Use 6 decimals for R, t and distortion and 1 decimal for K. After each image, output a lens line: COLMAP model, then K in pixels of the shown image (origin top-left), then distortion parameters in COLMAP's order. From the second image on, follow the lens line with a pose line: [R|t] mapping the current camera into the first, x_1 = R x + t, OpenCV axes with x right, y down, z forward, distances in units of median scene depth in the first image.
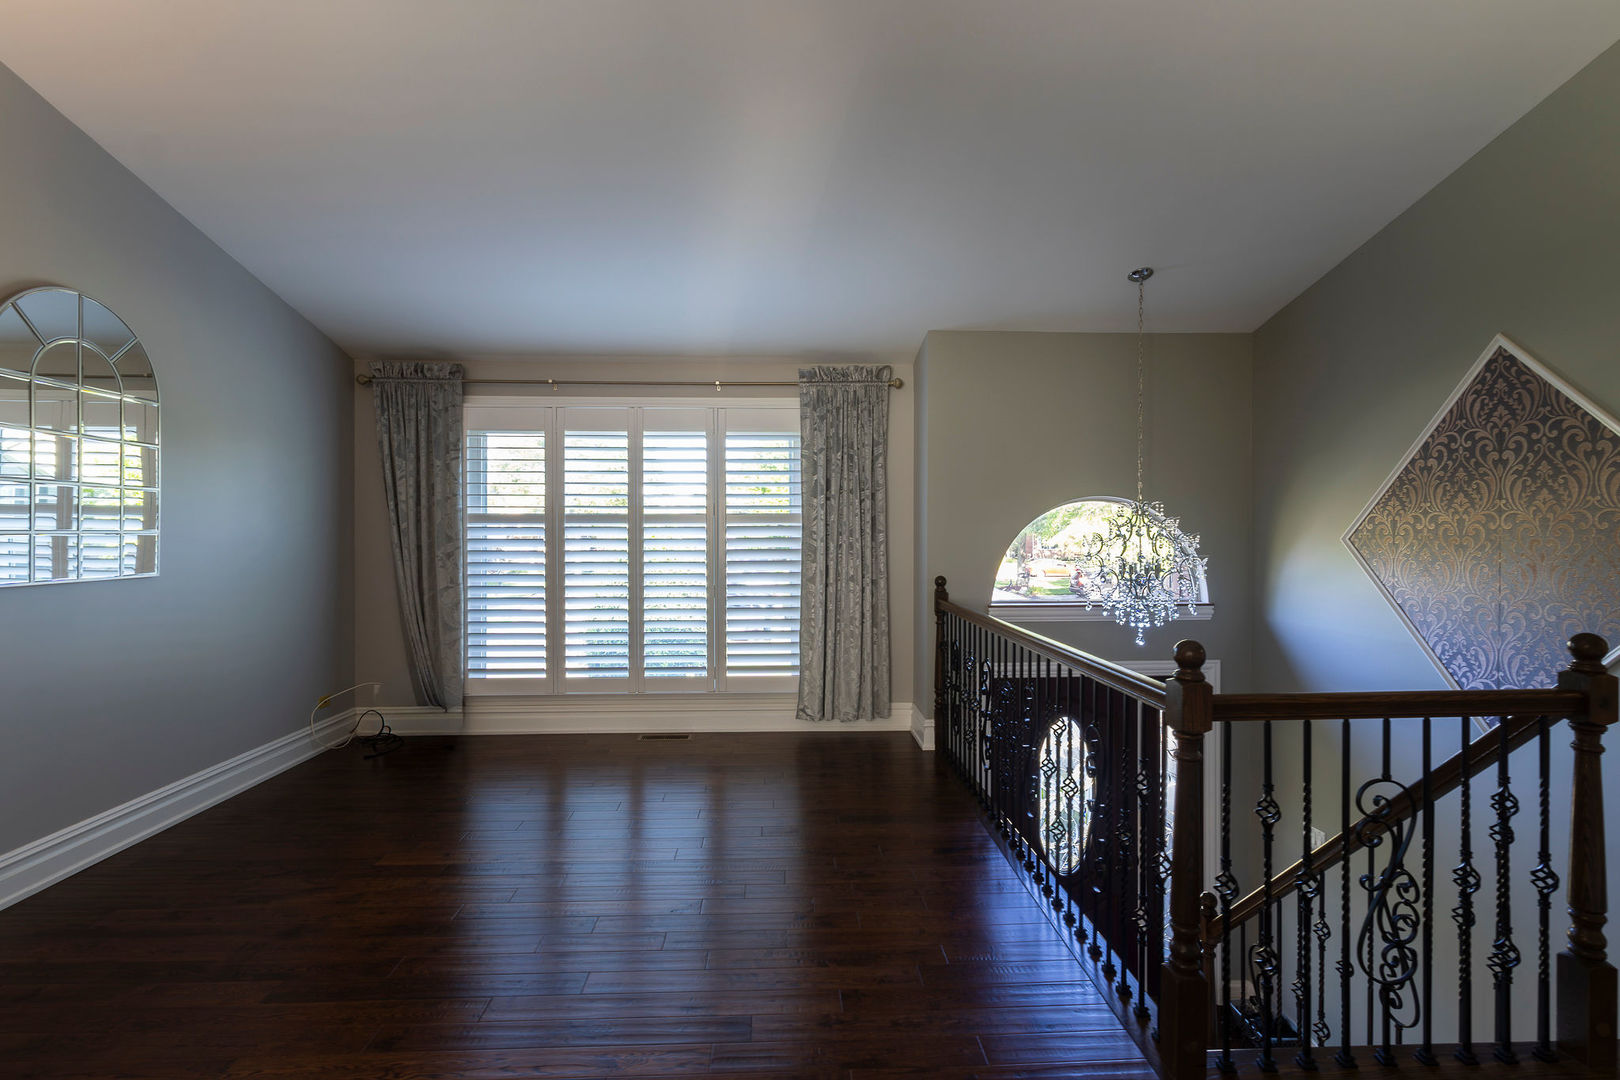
lens RADIAL K [[744.8, 0, 800.3], [0, 744.8, 540.1], [0, 0, 1]] dist [-0.005502, 0.002257]
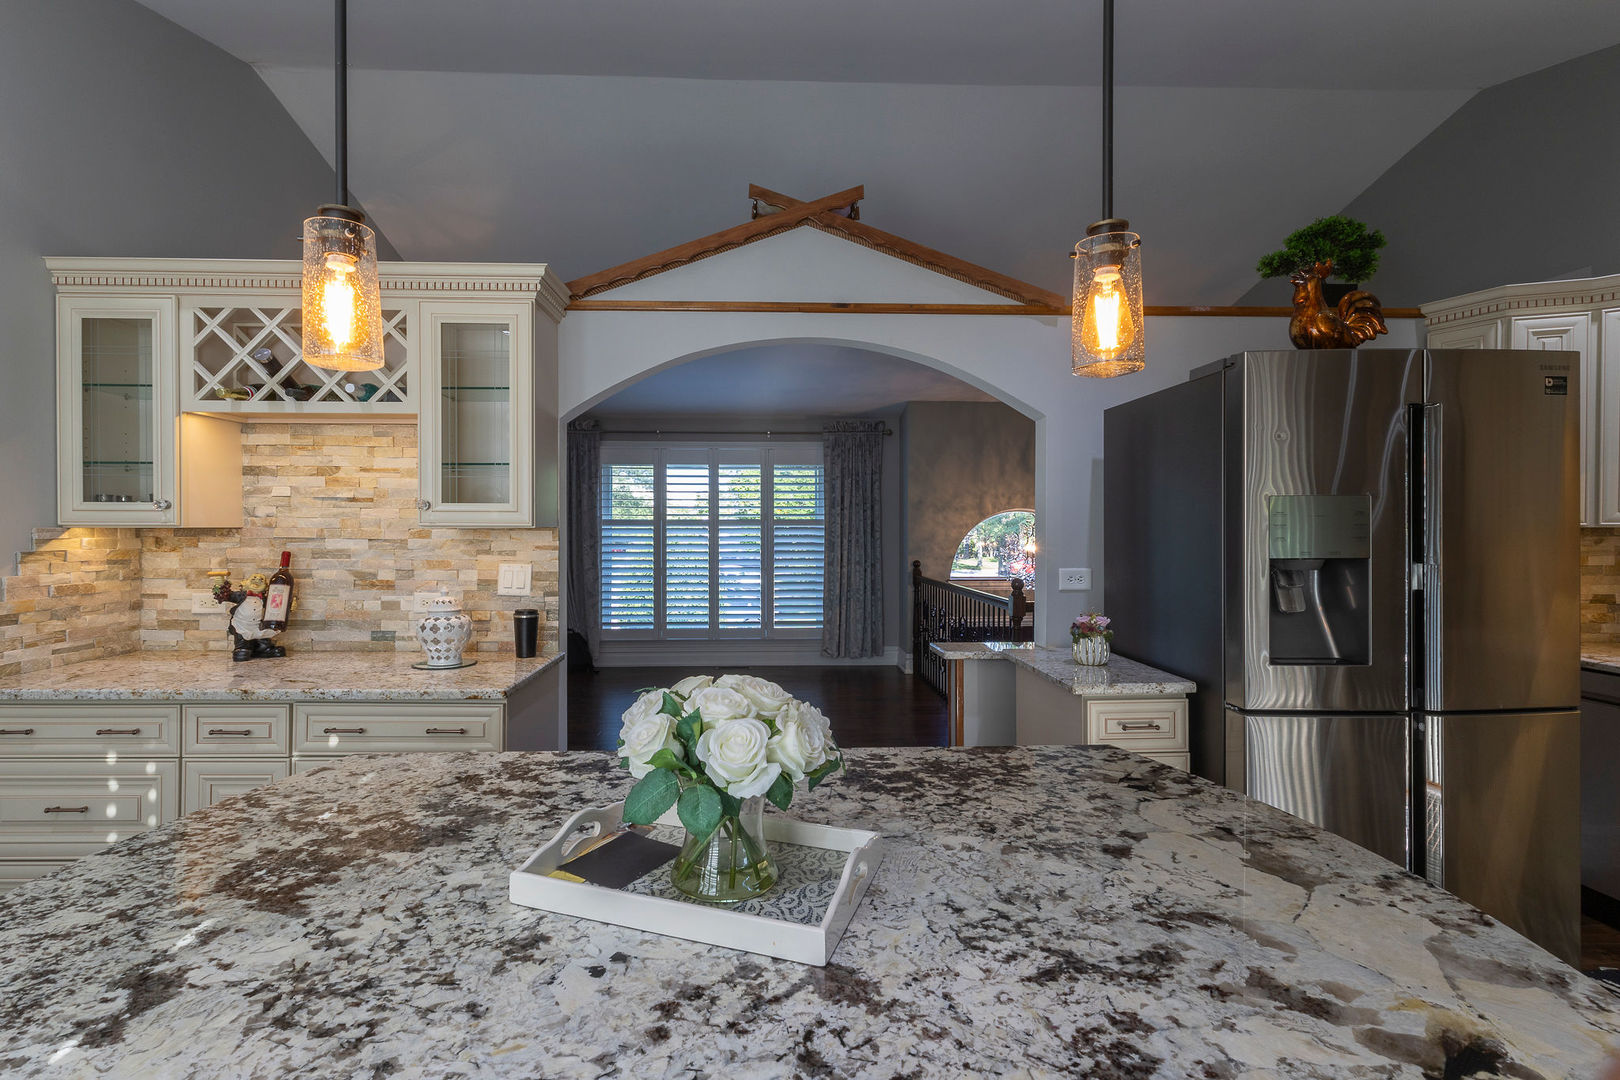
lens RADIAL K [[744.8, 0, 788.6], [0, 744.8, 536.1], [0, 0, 1]] dist [-0.005502, 0.002257]
pose [[0.999891, -0.001763, 0.014664, -0.099859], [0.001812, 0.999993, -0.003284, 0.002861], [-0.014658, 0.003310, 0.999887, -0.536582]]
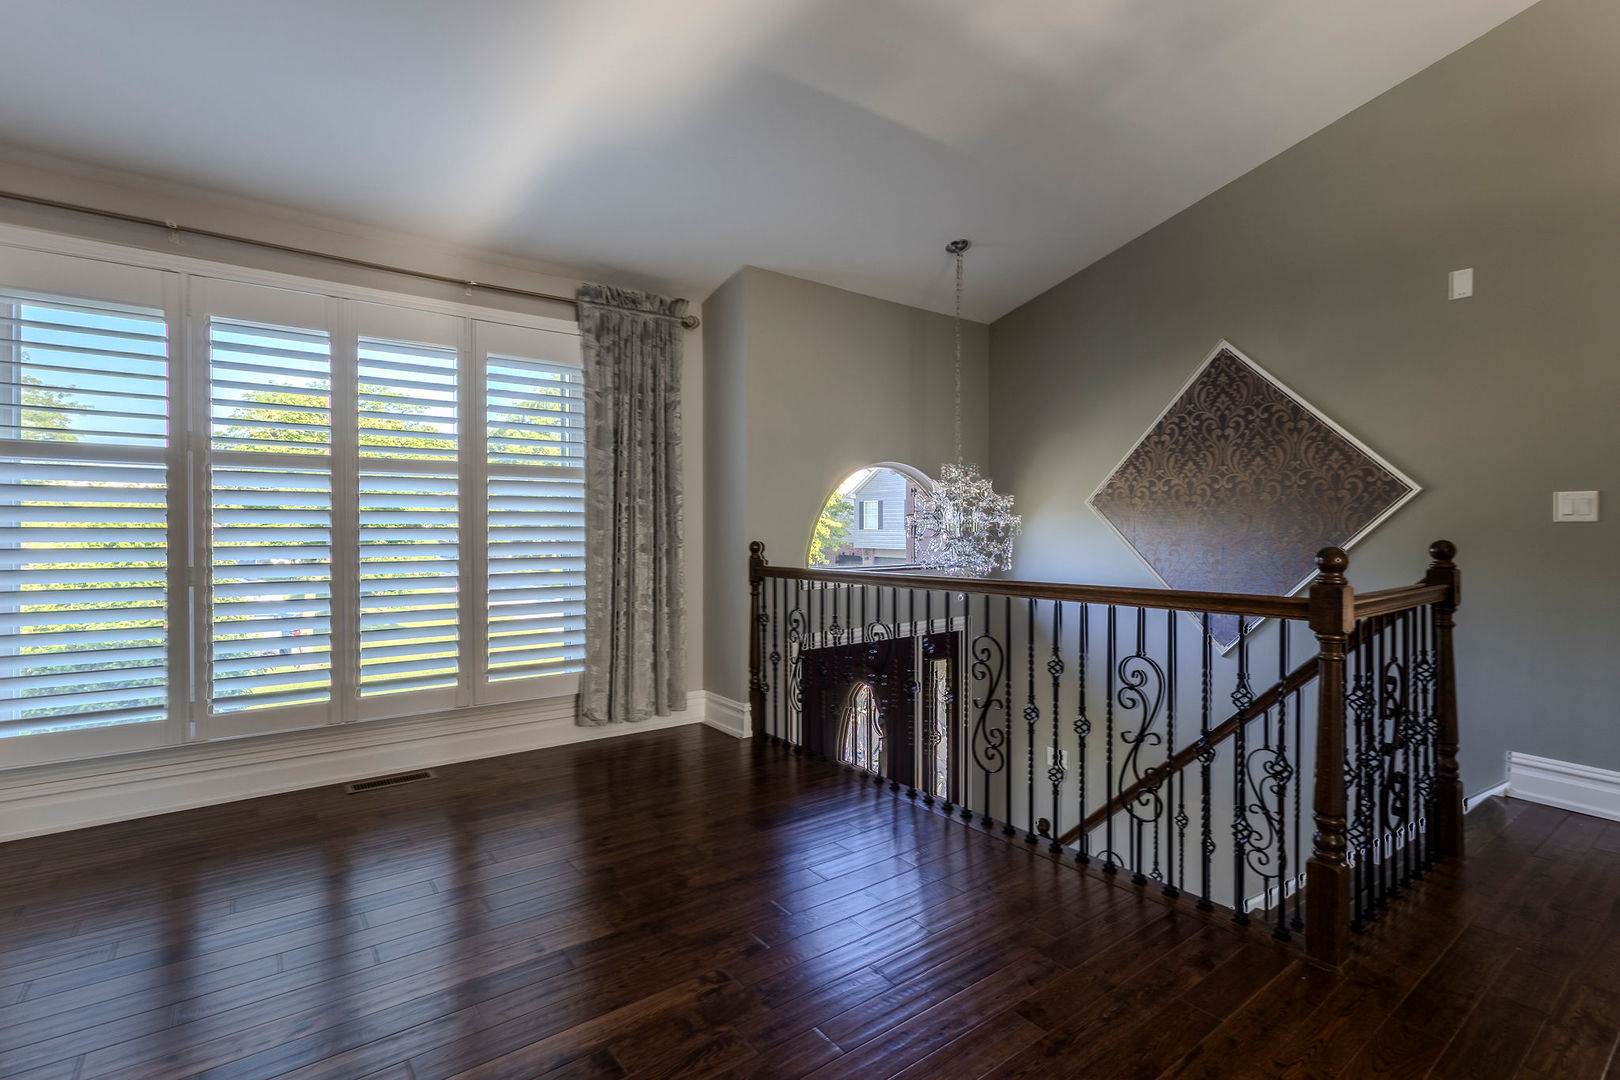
lens RADIAL K [[744.8, 0, 814.5], [0, 744.8, 540.8], [0, 0, 1]] dist [-0.005502, 0.002257]
pose [[0.818493, -0.011860, 0.574394, -0.273431], [0.009066, 0.999929, 0.007727, 0.041472], [-0.574445, -0.001117, 0.818542, 0.225576]]
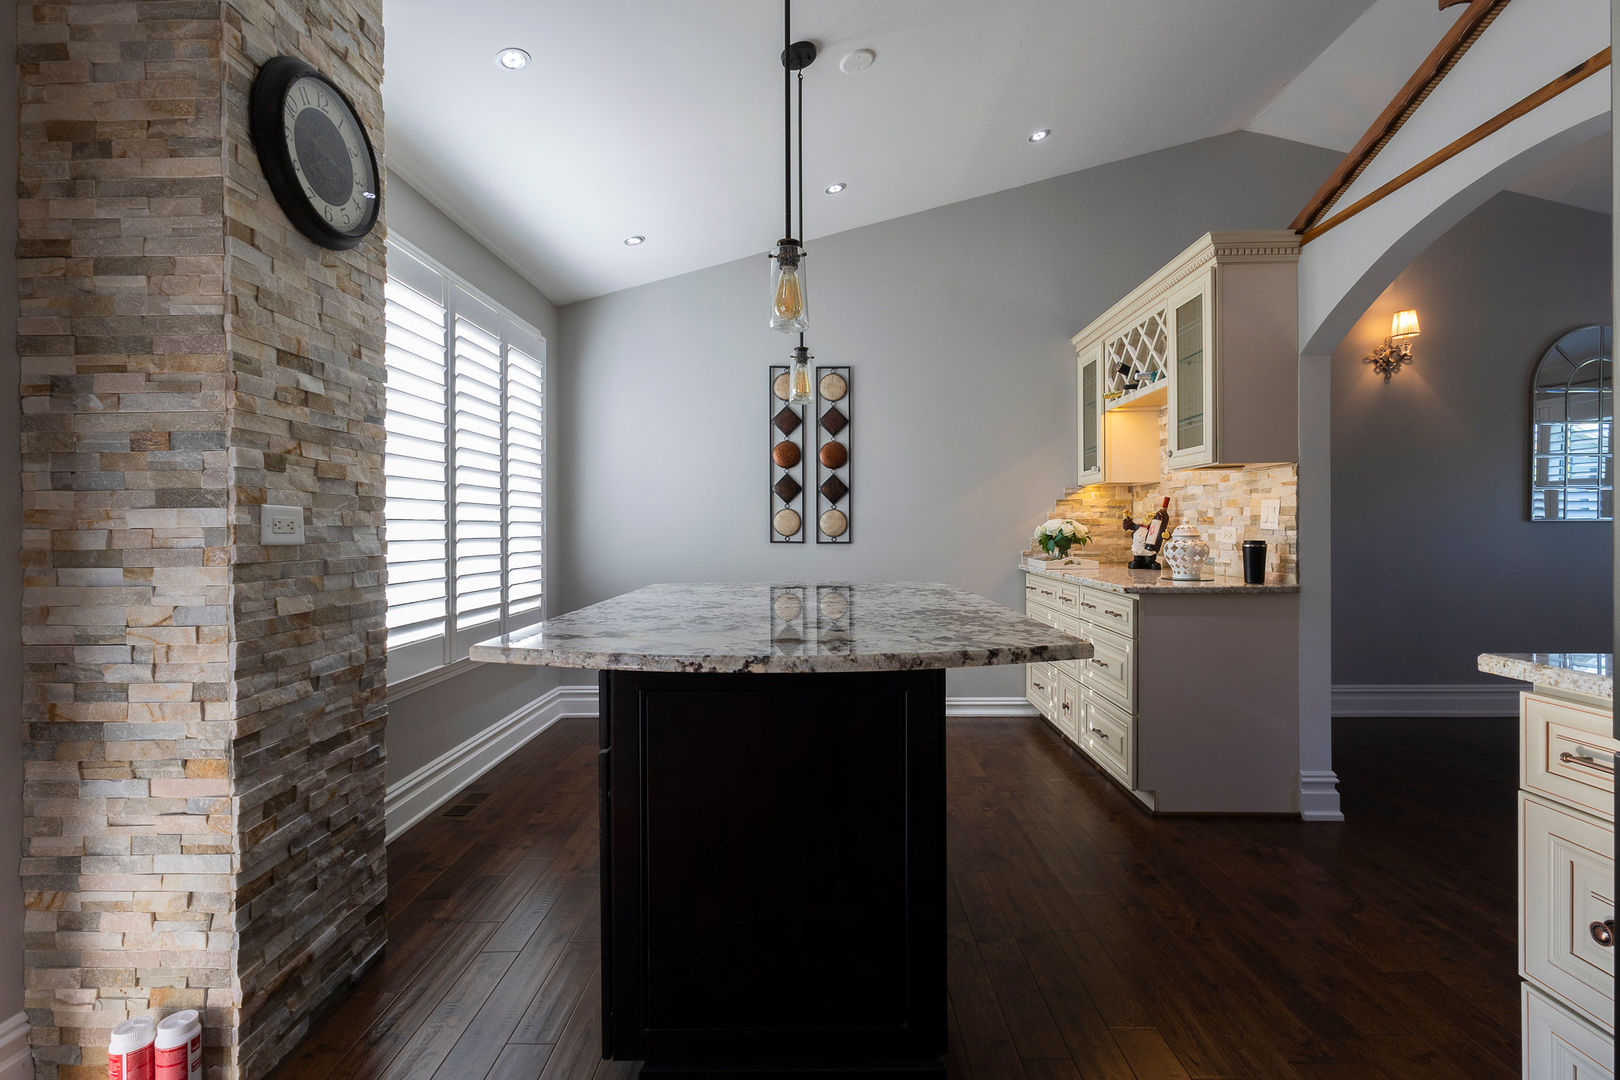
lens RADIAL K [[744.8, 0, 833.1], [0, 744.8, 541.3], [0, 0, 1]] dist [-0.005502, 0.002257]
pose [[-0.032077, 0.014644, -0.999378, 0.348490], [-0.006390, 0.999869, 0.014856, 0.050859], [0.999465, 0.006863, -0.031979, -0.297627]]
